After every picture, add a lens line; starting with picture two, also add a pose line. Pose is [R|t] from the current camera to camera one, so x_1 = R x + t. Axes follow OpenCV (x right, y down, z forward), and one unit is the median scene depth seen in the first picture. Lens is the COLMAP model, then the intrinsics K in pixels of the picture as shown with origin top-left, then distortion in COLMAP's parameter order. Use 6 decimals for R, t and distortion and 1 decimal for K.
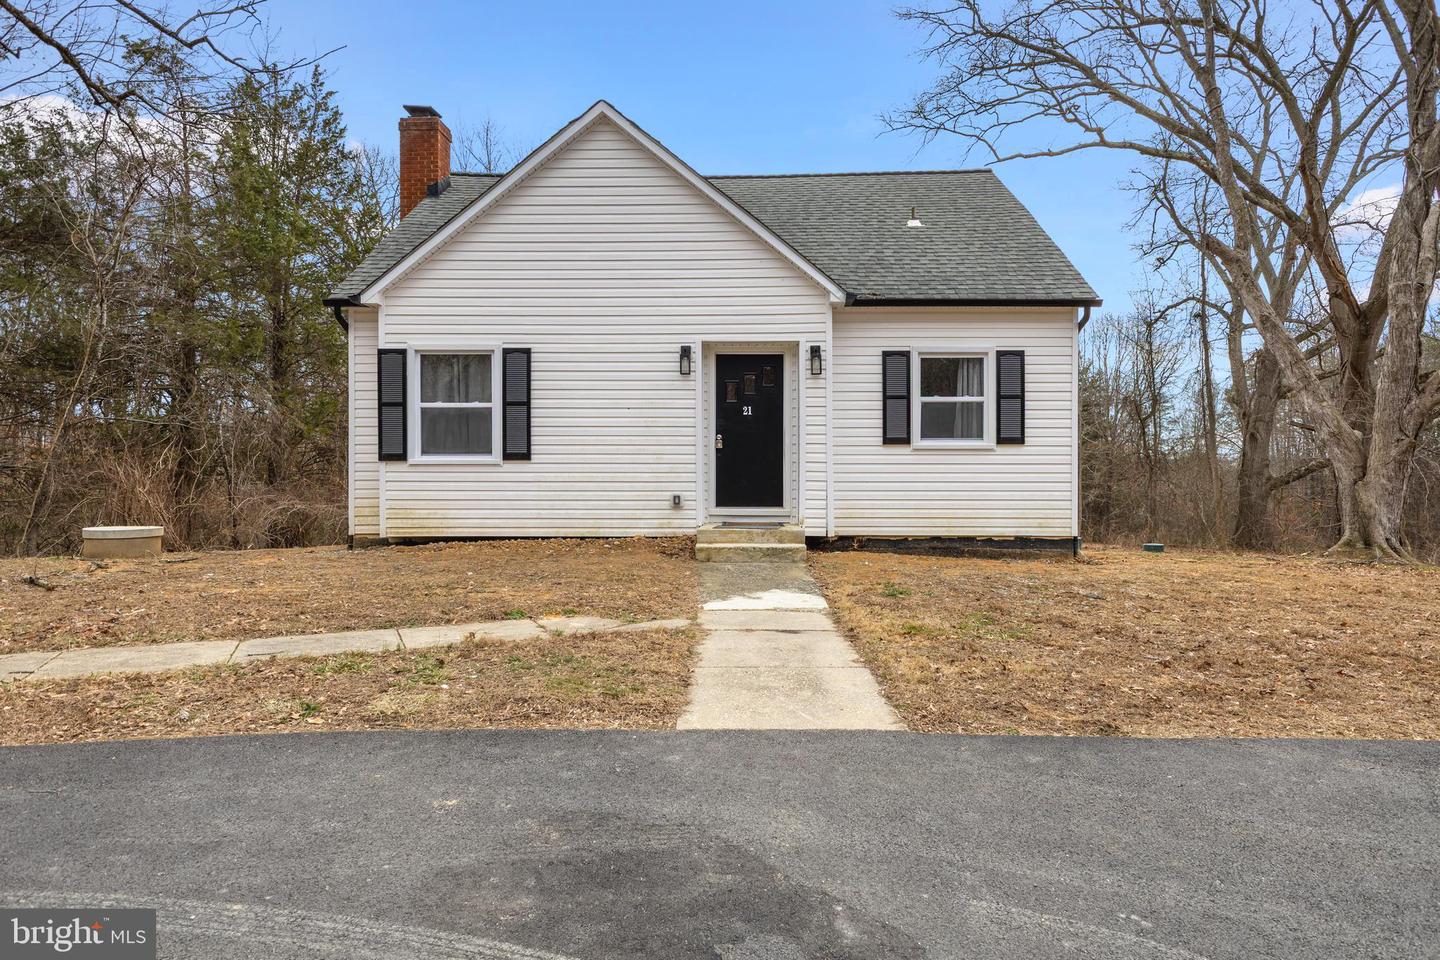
lens RADIAL K [[836.8, 0, 719.2], [0, 836.8, 465.5], [0, 0, 1]] dist [0.004415, 0.001388]
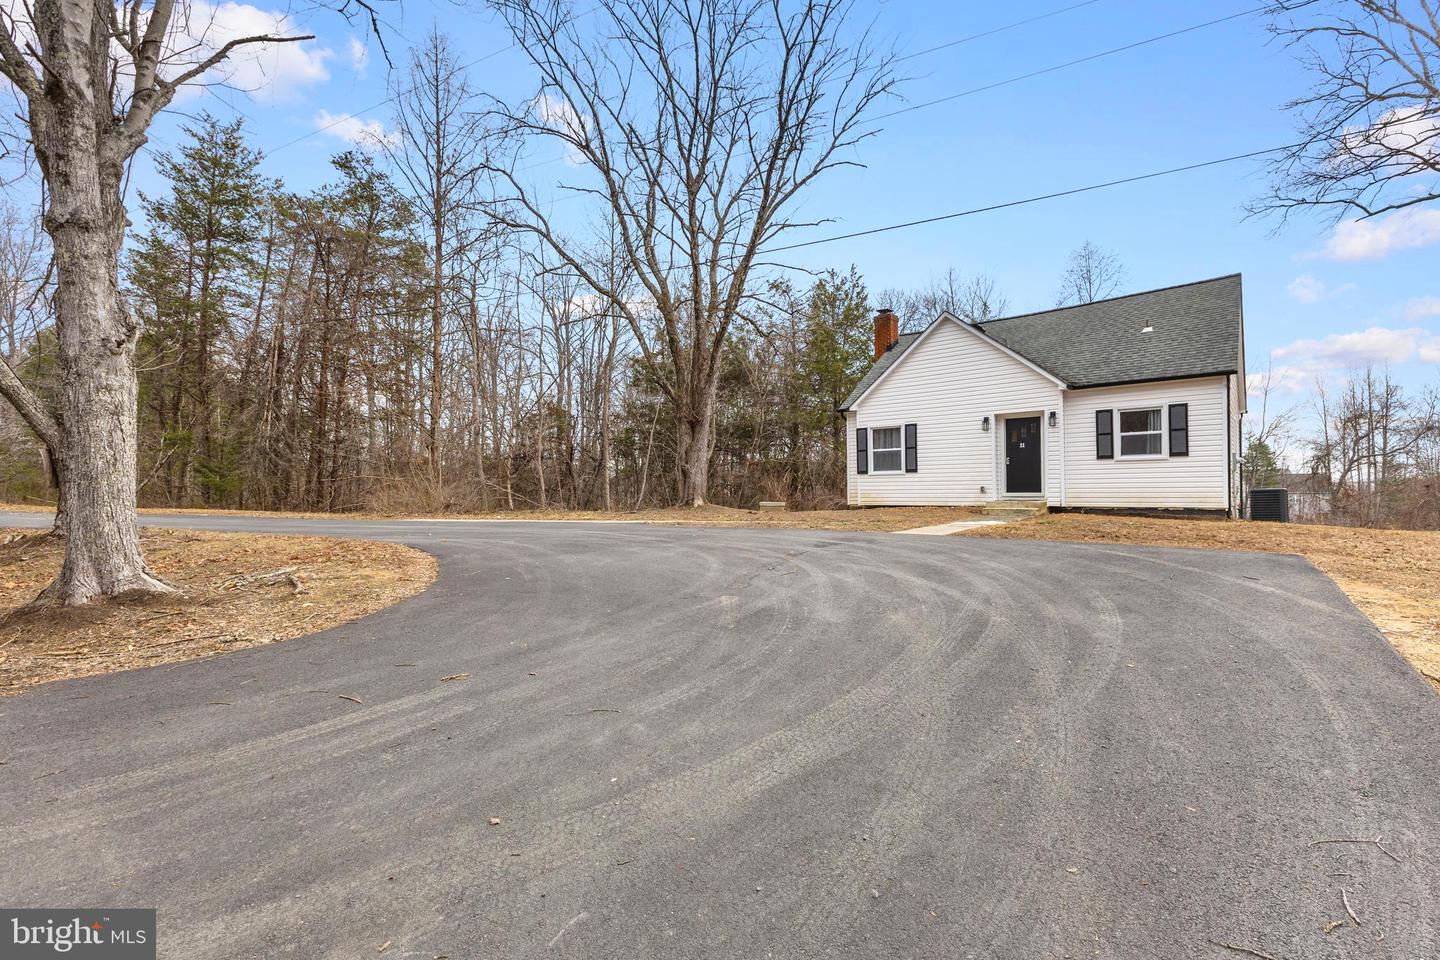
lens RADIAL K [[628.3, 0, 724.7], [0, 628.3, 481.2], [0, 0, 1]] dist [0.011562, -0.001740]
pose [[0.774150, -0.017556, -0.632758, 0.449735], [0.012952, 0.999845, -0.011895, 0.031412], [0.632869, 0.001013, 0.774258, -0.660080]]
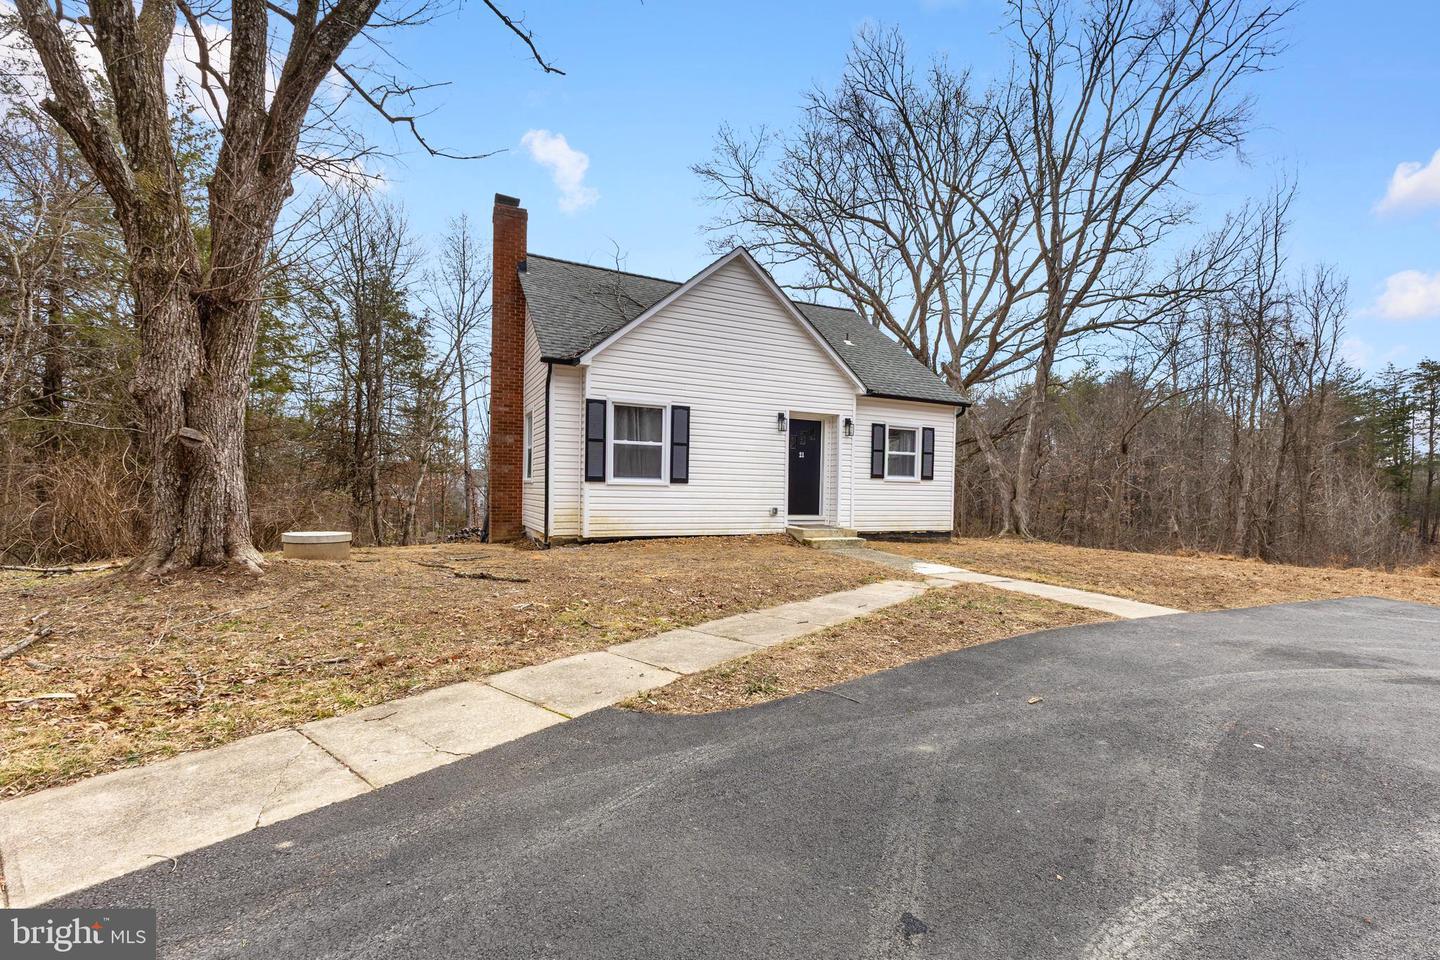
lens RADIAL K [[628.3, 0, 717.1], [0, 628.3, 490.1], [0, 0, 1]] dist [0.011562, -0.001740]
pose [[0.893050, 0.015548, 0.449689, -0.661608], [-0.026328, 0.999496, 0.017728, -0.015150], [-0.449187, -0.027672, 0.893009, -0.004282]]
